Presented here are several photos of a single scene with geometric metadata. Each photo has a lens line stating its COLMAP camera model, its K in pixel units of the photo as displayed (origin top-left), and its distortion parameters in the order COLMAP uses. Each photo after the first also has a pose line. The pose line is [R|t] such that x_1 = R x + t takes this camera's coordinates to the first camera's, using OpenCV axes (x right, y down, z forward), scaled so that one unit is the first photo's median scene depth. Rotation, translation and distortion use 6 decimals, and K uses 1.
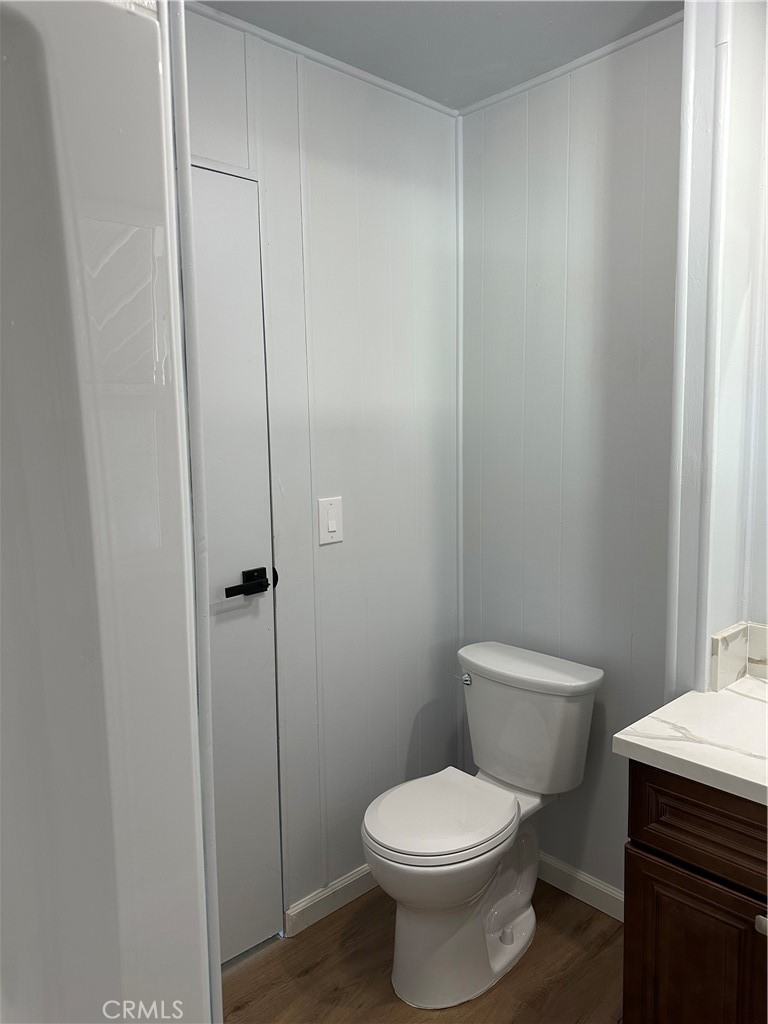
lens RADIAL K [[724.2, 0, 384.0], [0, 724.2, 512.0], [0, 0, 1]] dist [0.000847, -0.002932]
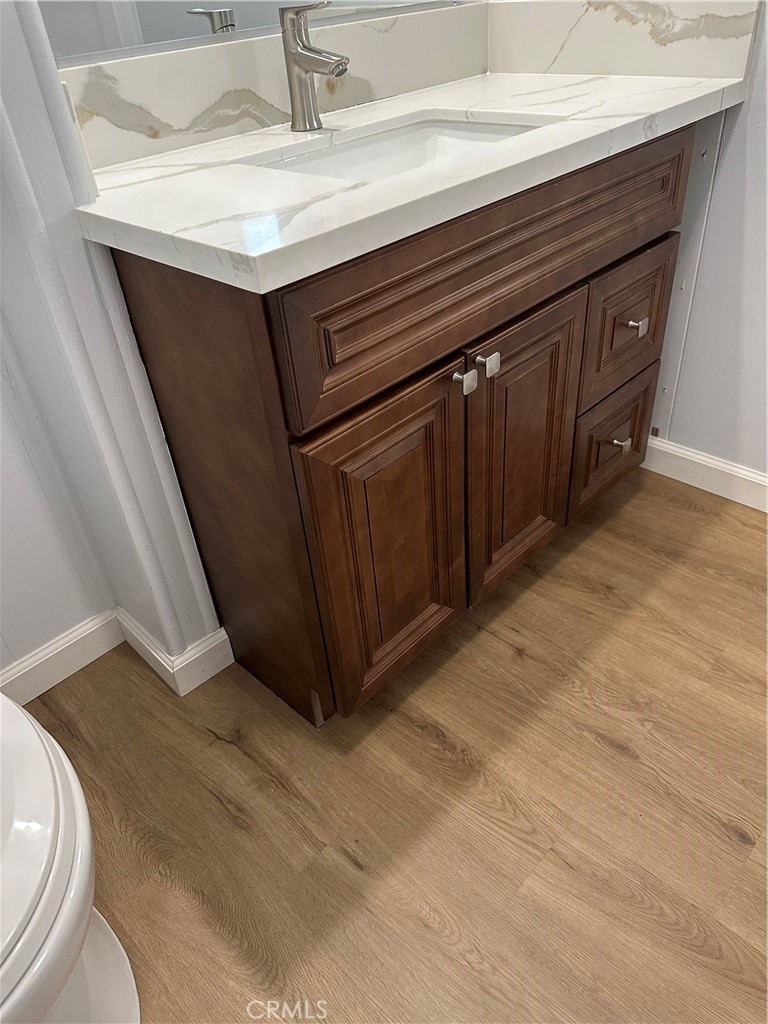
lens RADIAL K [[737.0, 0, 385.5], [0, 737.0, 490.6], [0, 0, 1]] dist [-0.001873, -0.003440]
pose [[-0.055197, -0.559296, 0.827128, -0.156972], [0.187501, 0.807848, 0.558771, 0.188616], [-0.980712, 0.185930, 0.060278, 0.942761]]
